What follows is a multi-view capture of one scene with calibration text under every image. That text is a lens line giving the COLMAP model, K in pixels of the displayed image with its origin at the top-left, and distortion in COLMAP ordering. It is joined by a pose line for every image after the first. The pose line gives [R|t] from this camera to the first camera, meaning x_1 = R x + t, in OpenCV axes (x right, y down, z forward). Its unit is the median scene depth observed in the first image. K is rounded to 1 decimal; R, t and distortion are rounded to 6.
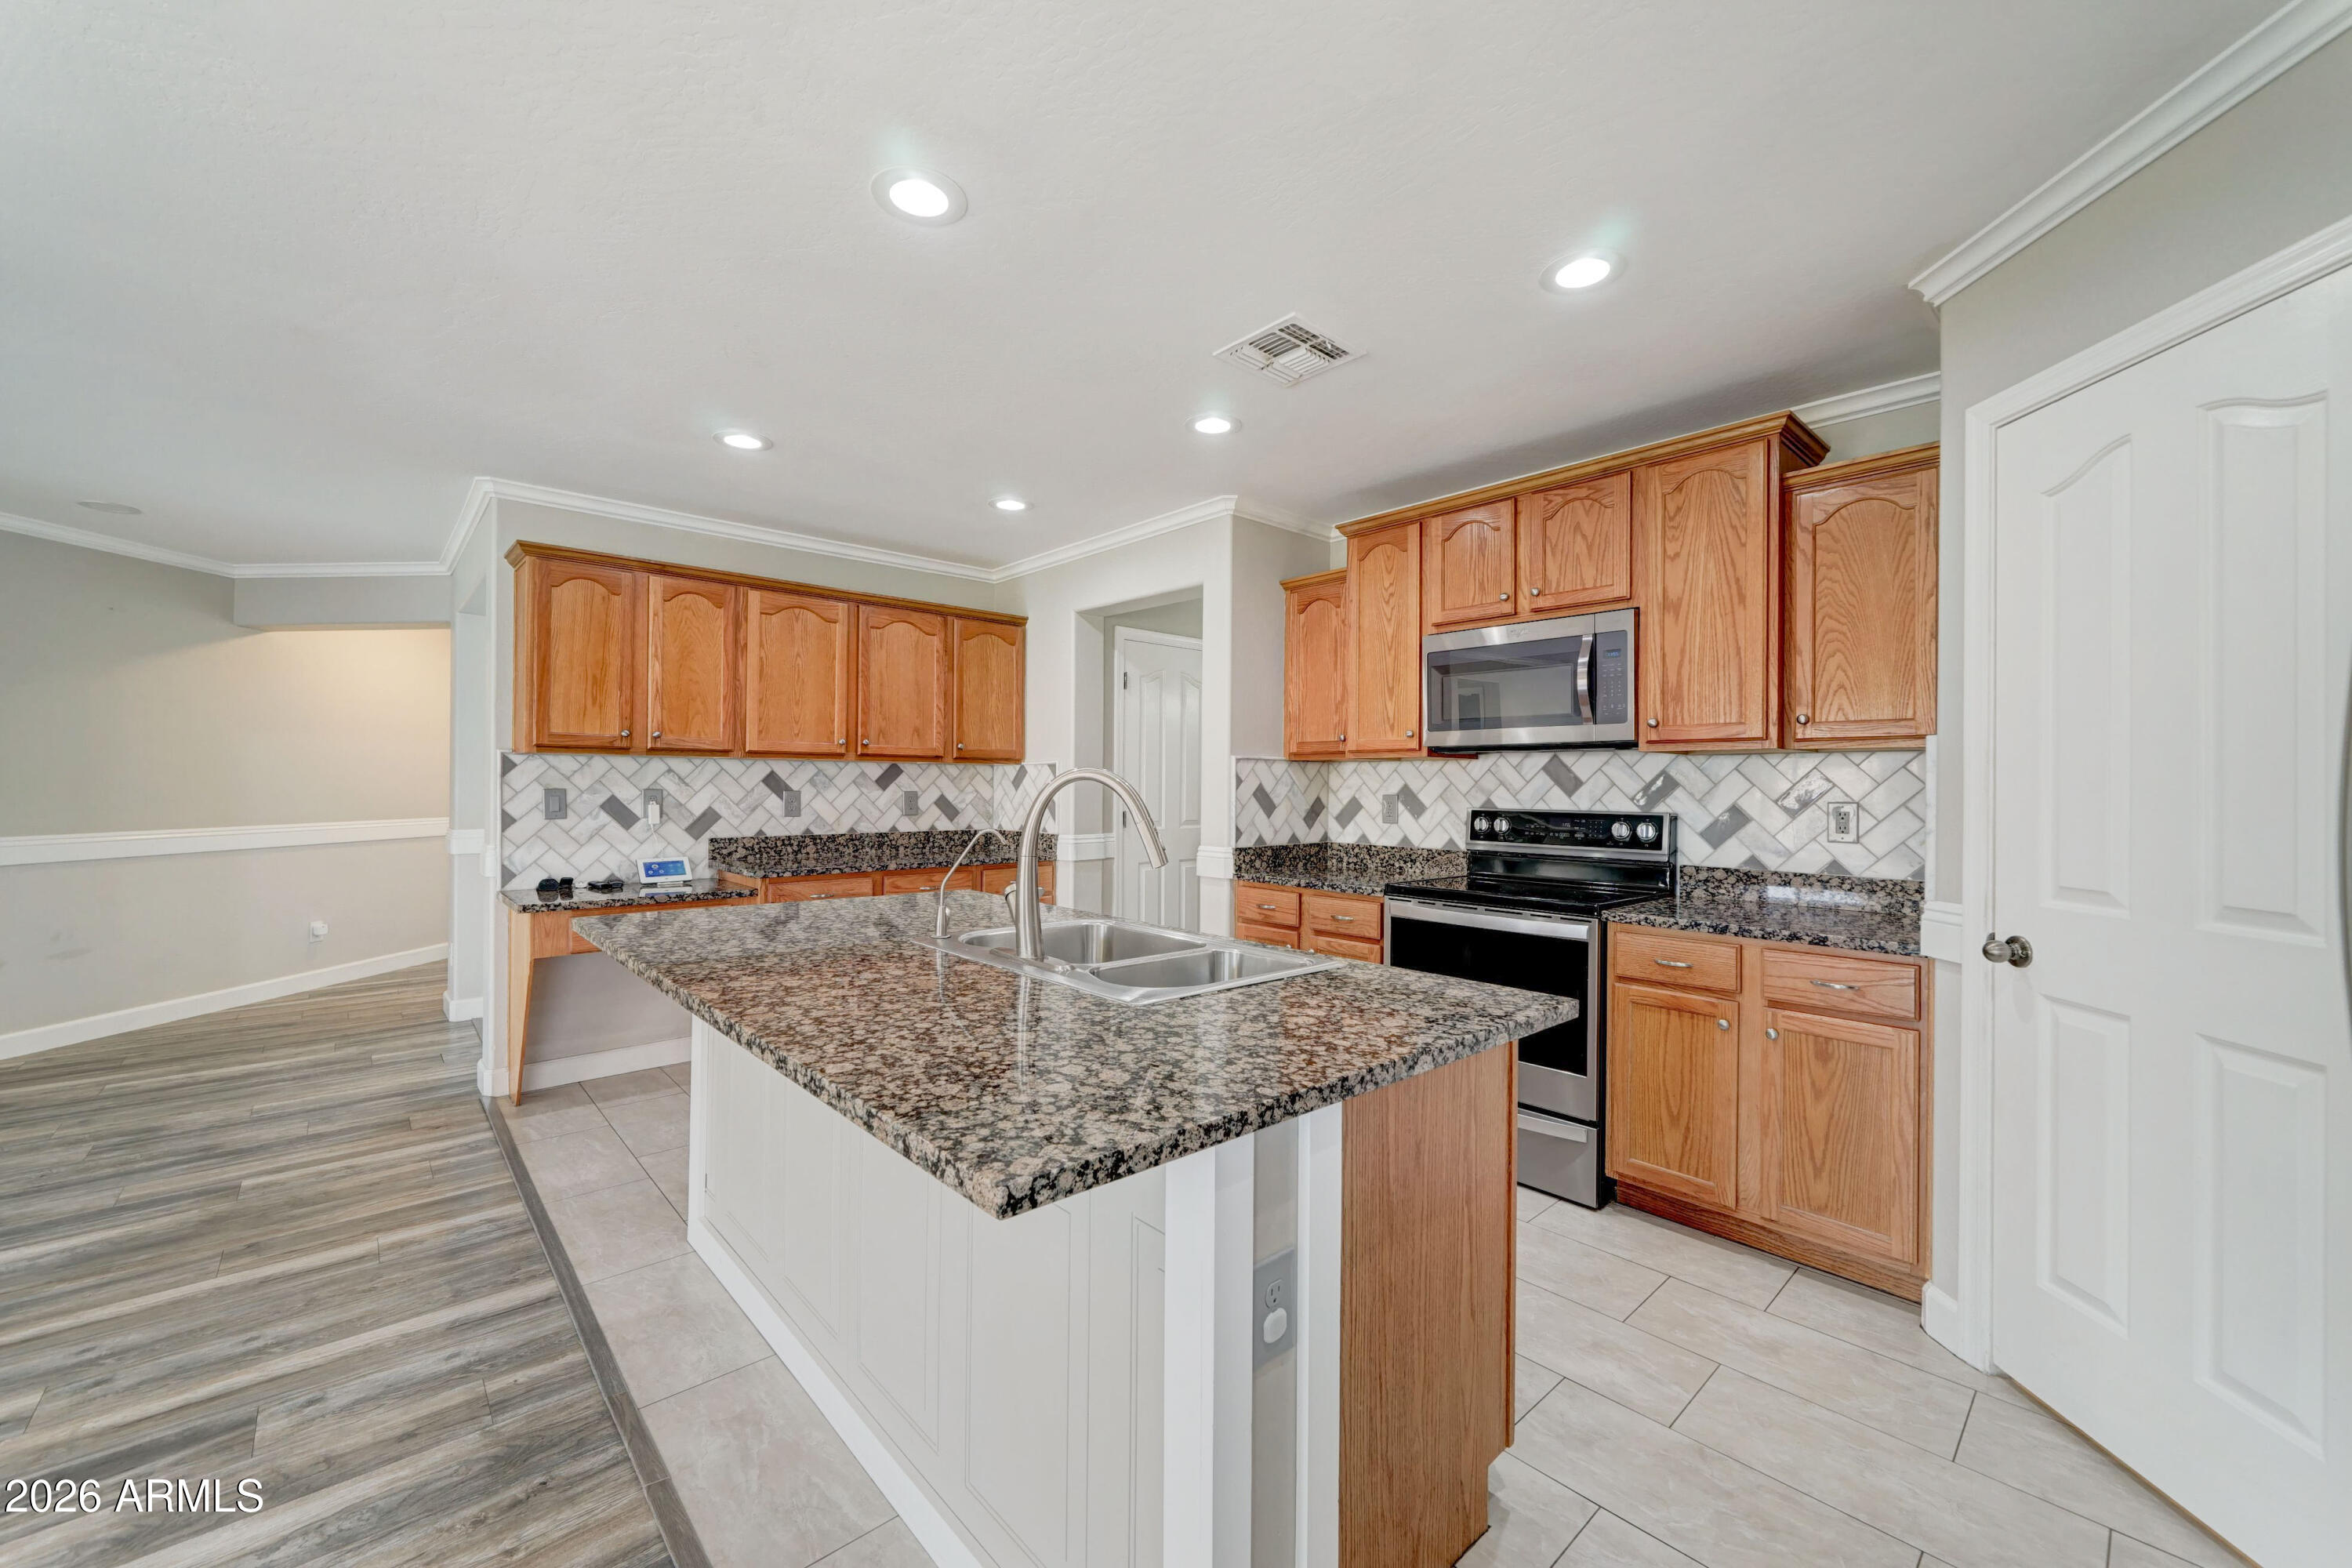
lens RADIAL K [[916.3, 0, 1183.4], [0, 916.3, 783.9], [0, 0, 1]] dist [-0.008199, 0.000320]
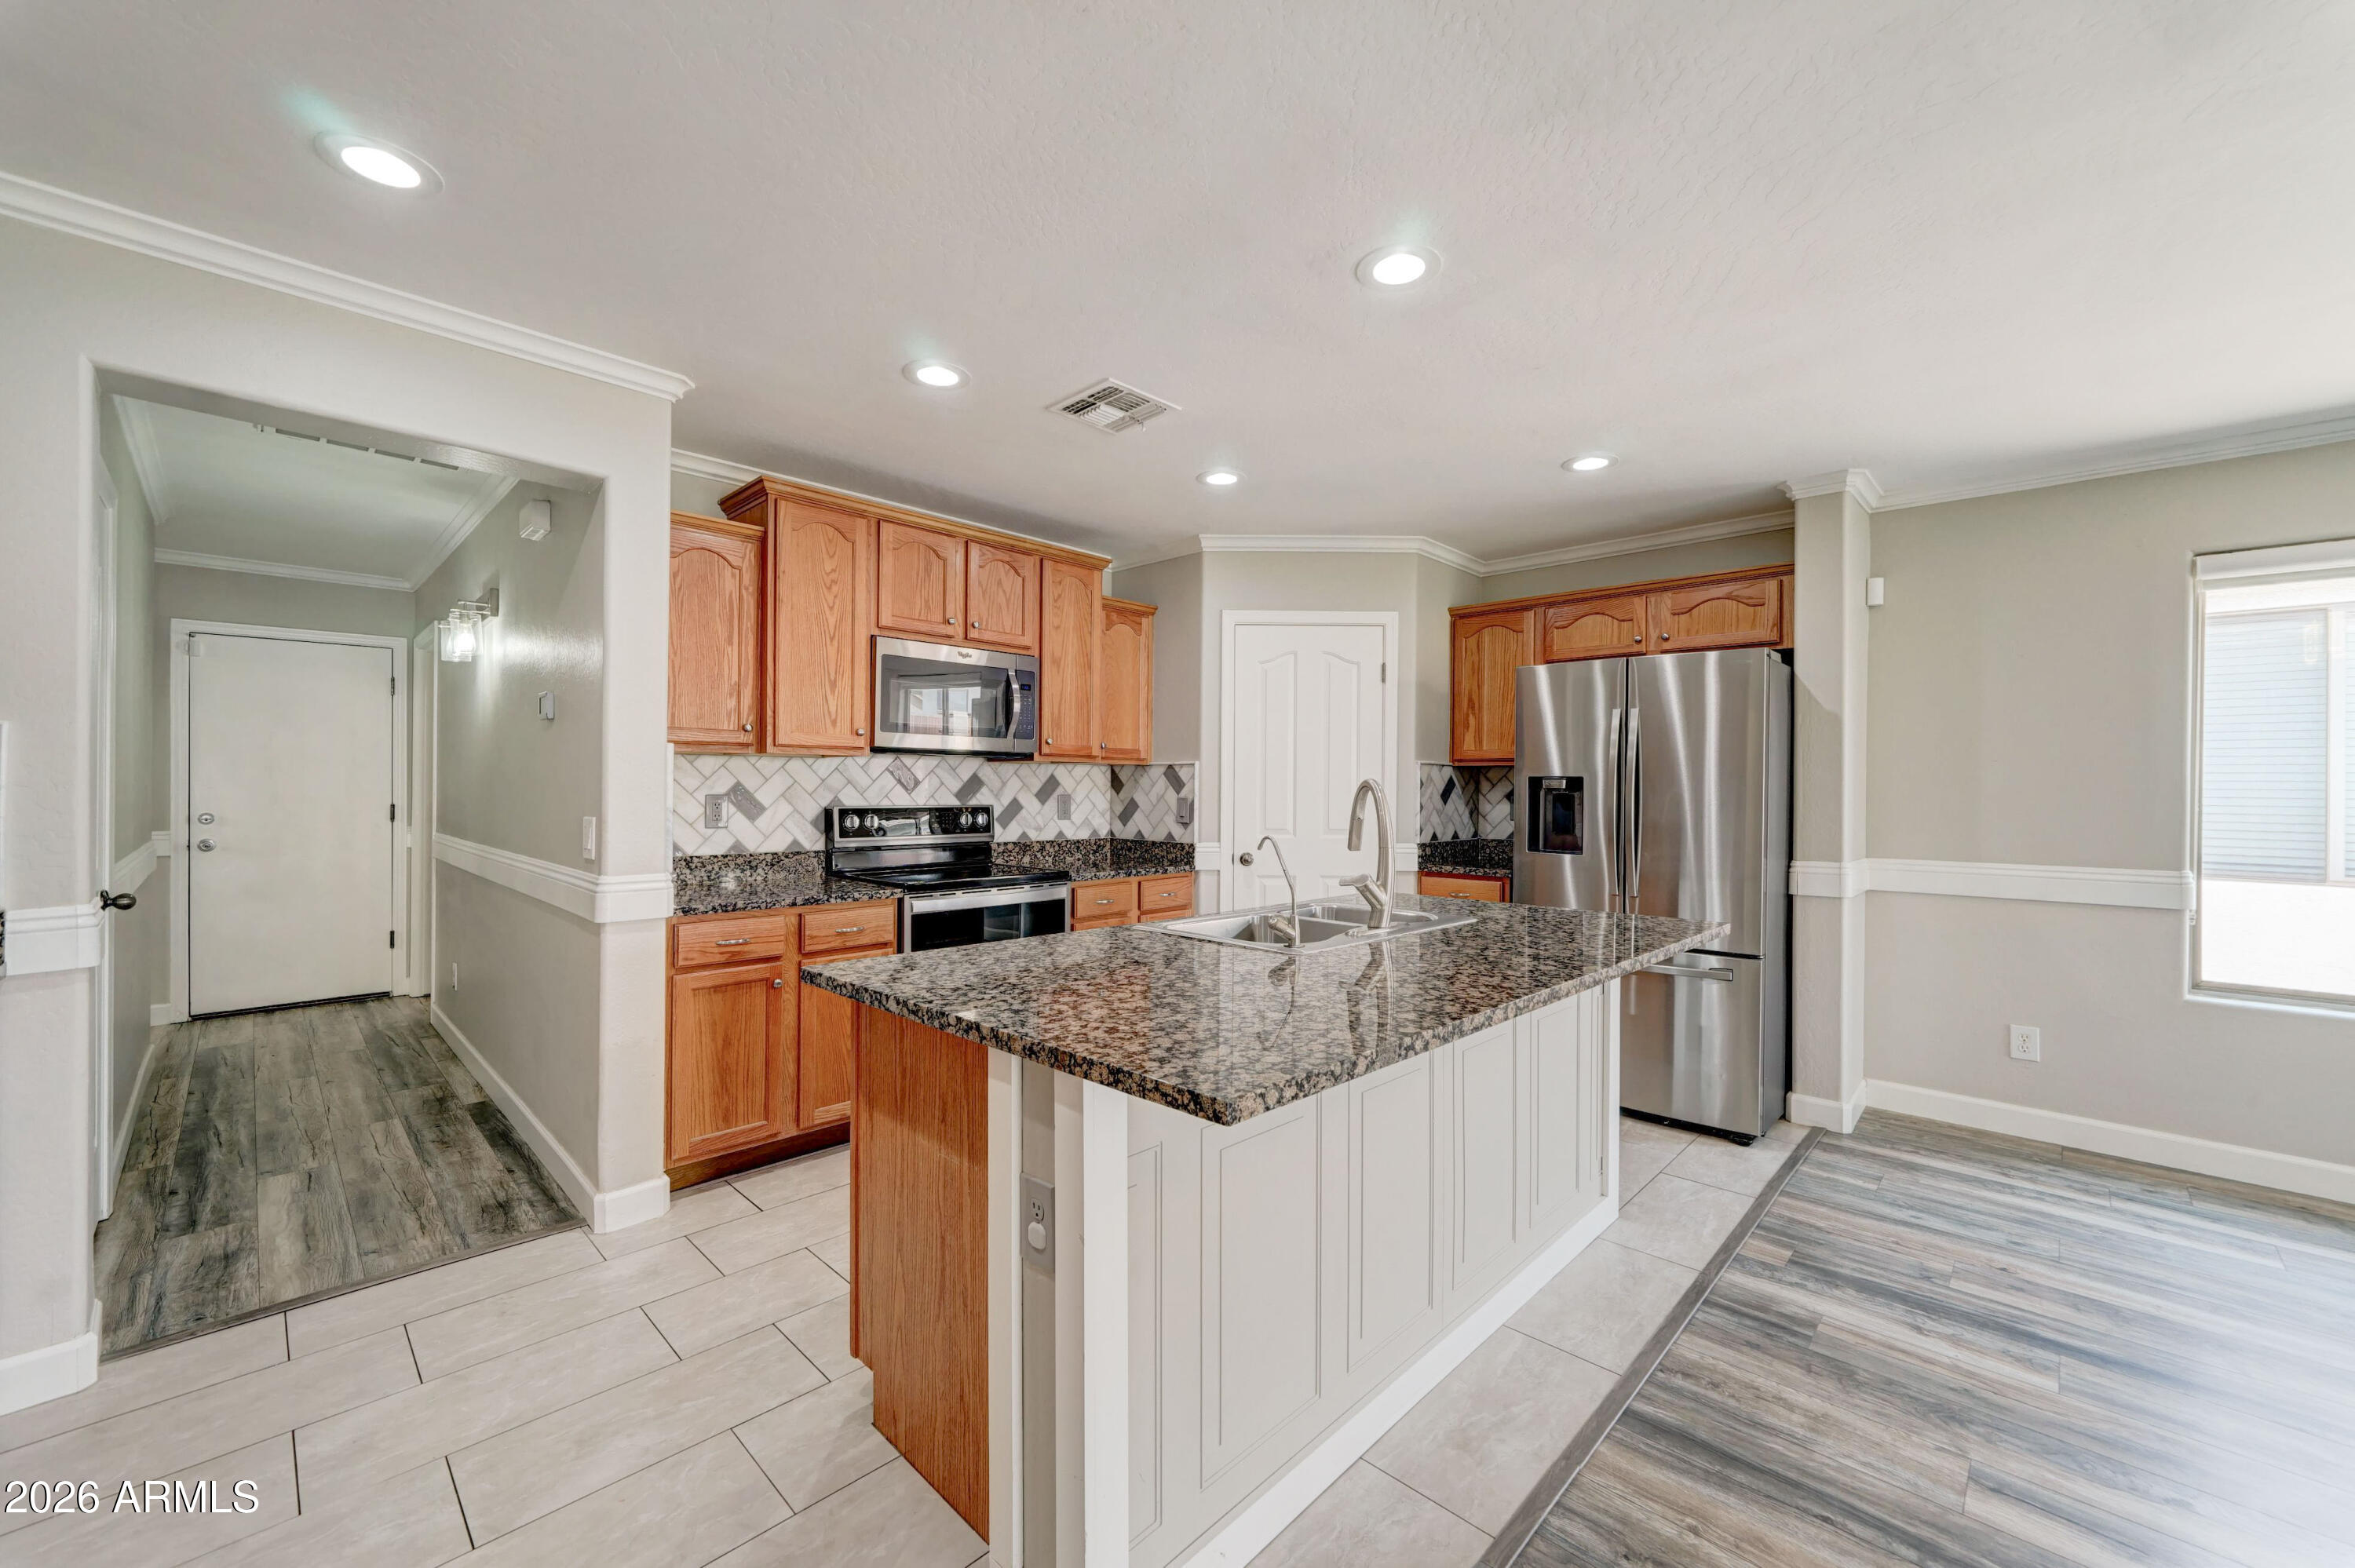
lens RADIAL K [[917.3, 0, 1184.9], [0, 917.3, 783.9], [0, 0, 1]] dist [-0.008199, 0.000320]
pose [[-0.065371, -0.004291, 0.997852, -0.683366], [-0.008490, 0.999957, 0.003744, -0.005448], [-0.997825, -0.008227, -0.065405, 0.649753]]
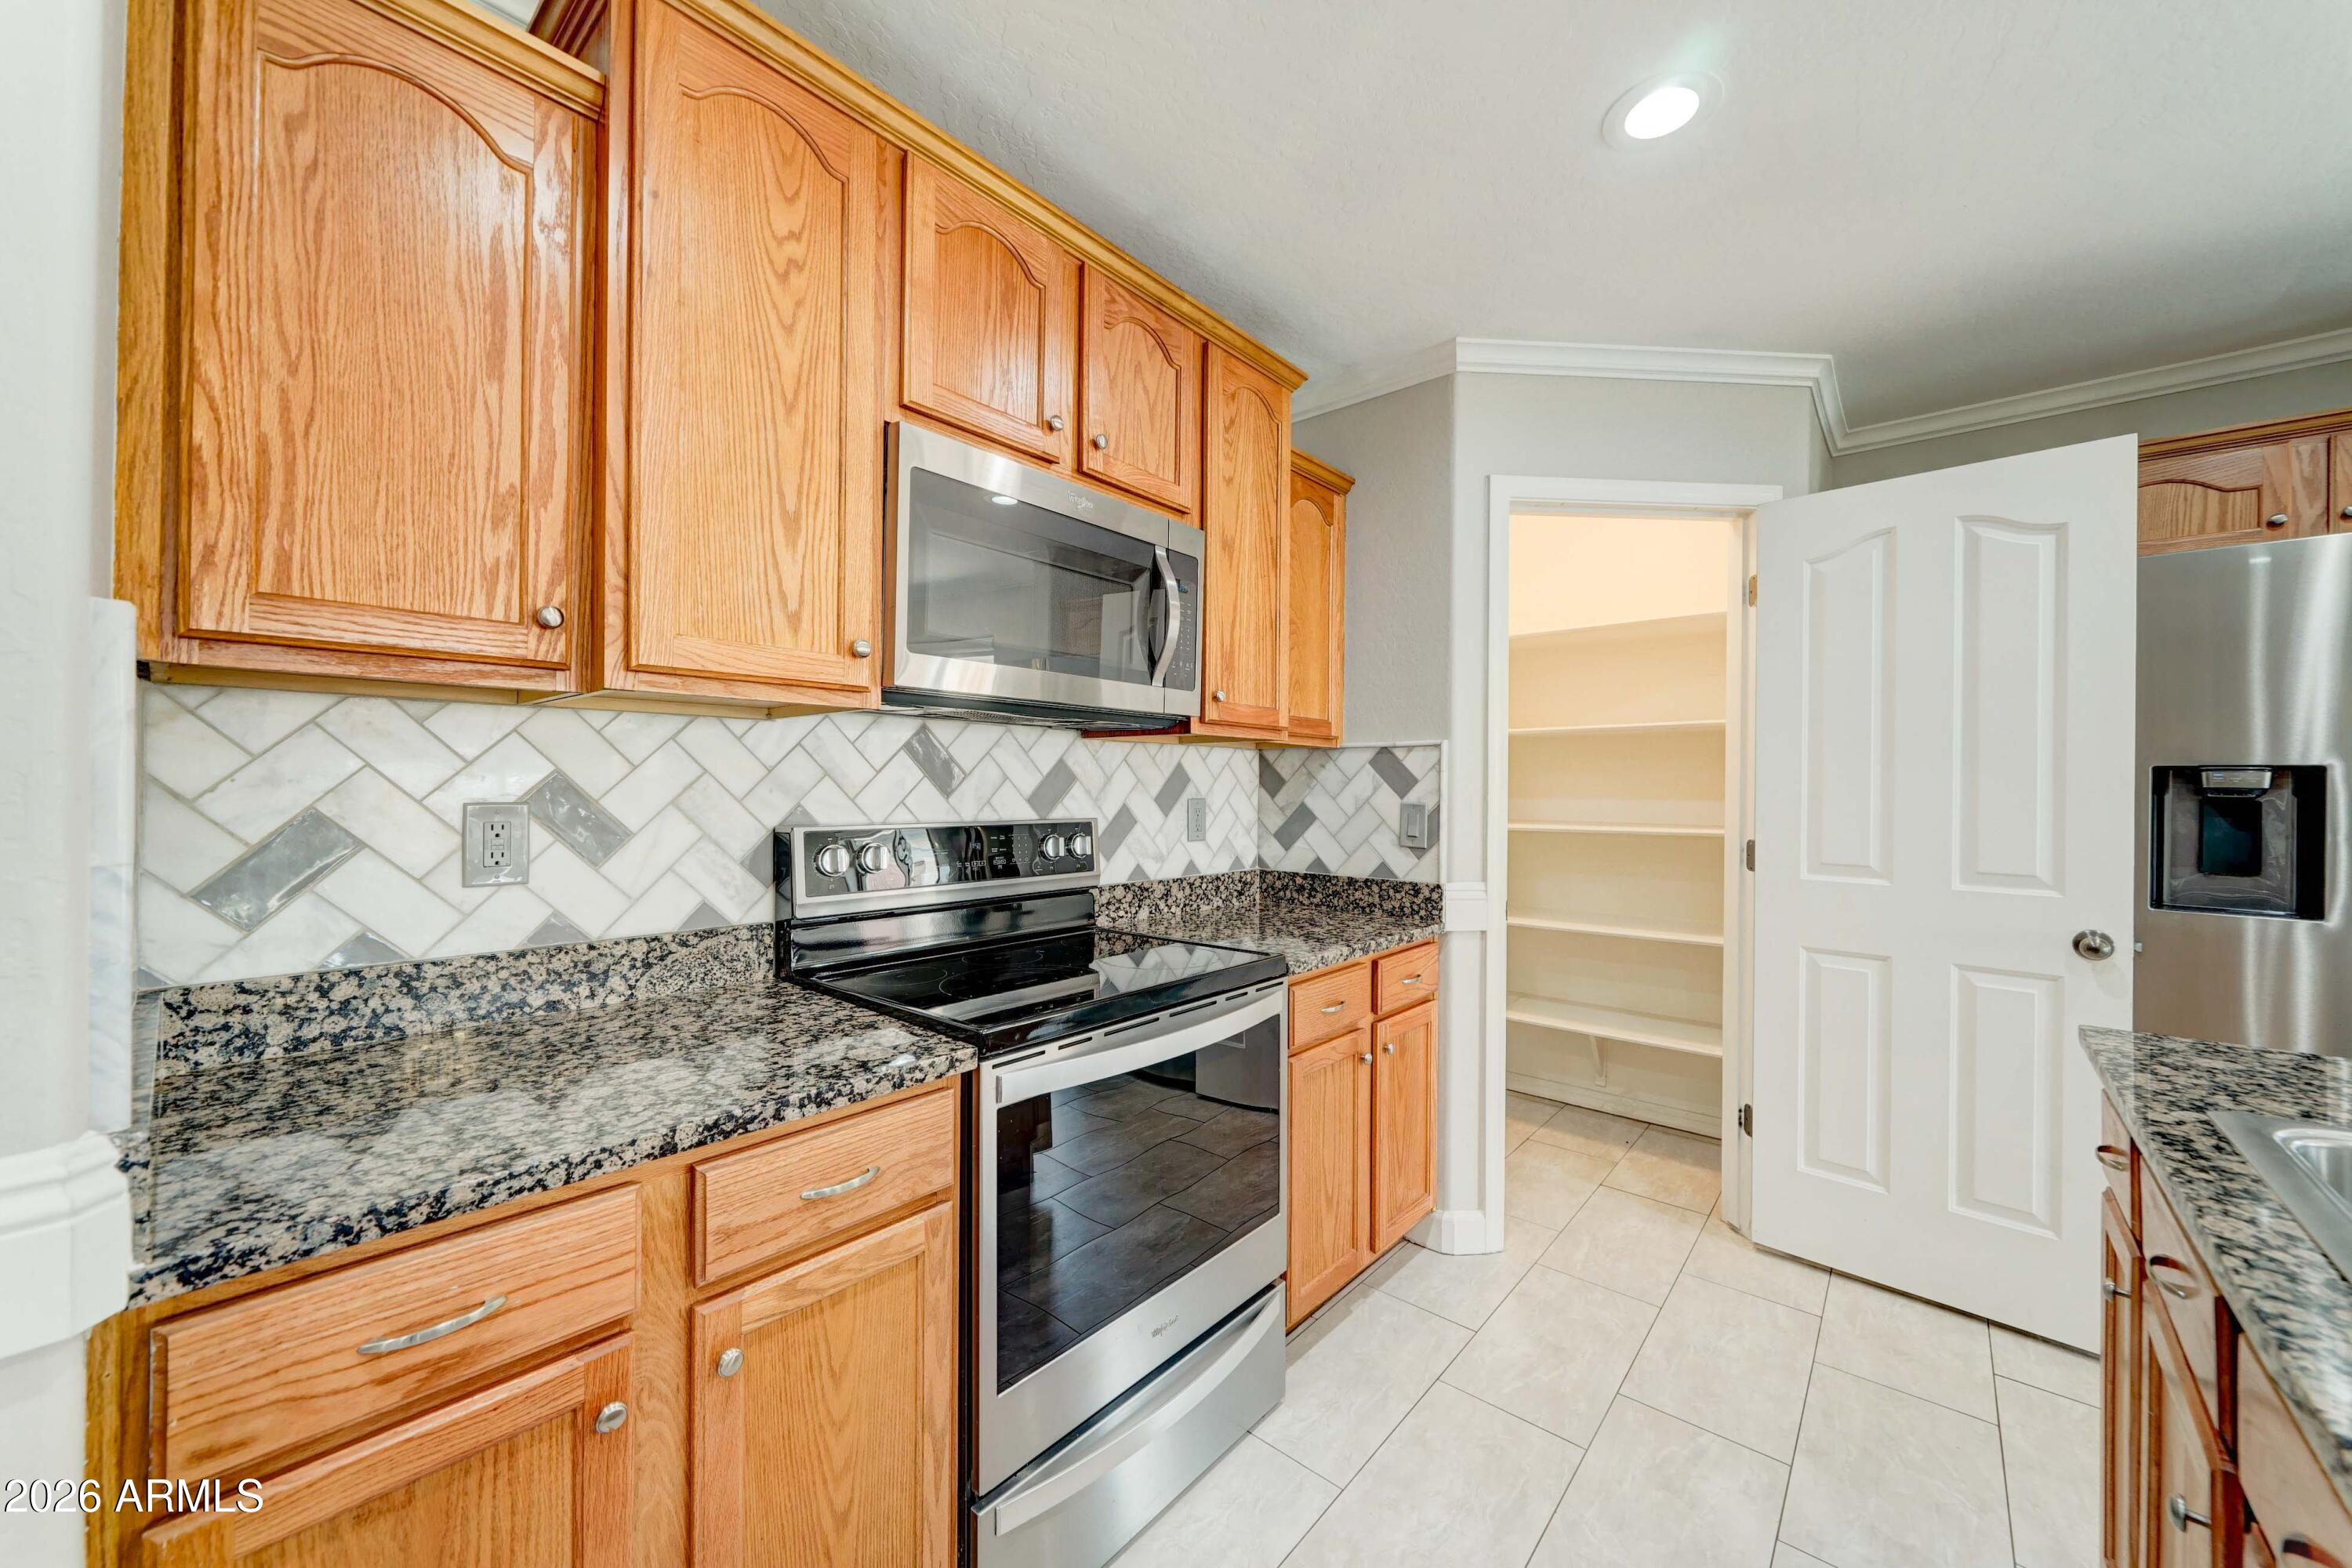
lens RADIAL K [[871.2, 0, 1176.0], [0, 871.2, 784.0], [0, 0, 1]] dist [-0.002631, -0.000097]
pose [[-0.116593, -0.004437, 0.993170, -0.132795], [-0.008925, 0.999954, 0.003420, 0.001505], [-0.993140, -0.008465, -0.116627, 0.821971]]
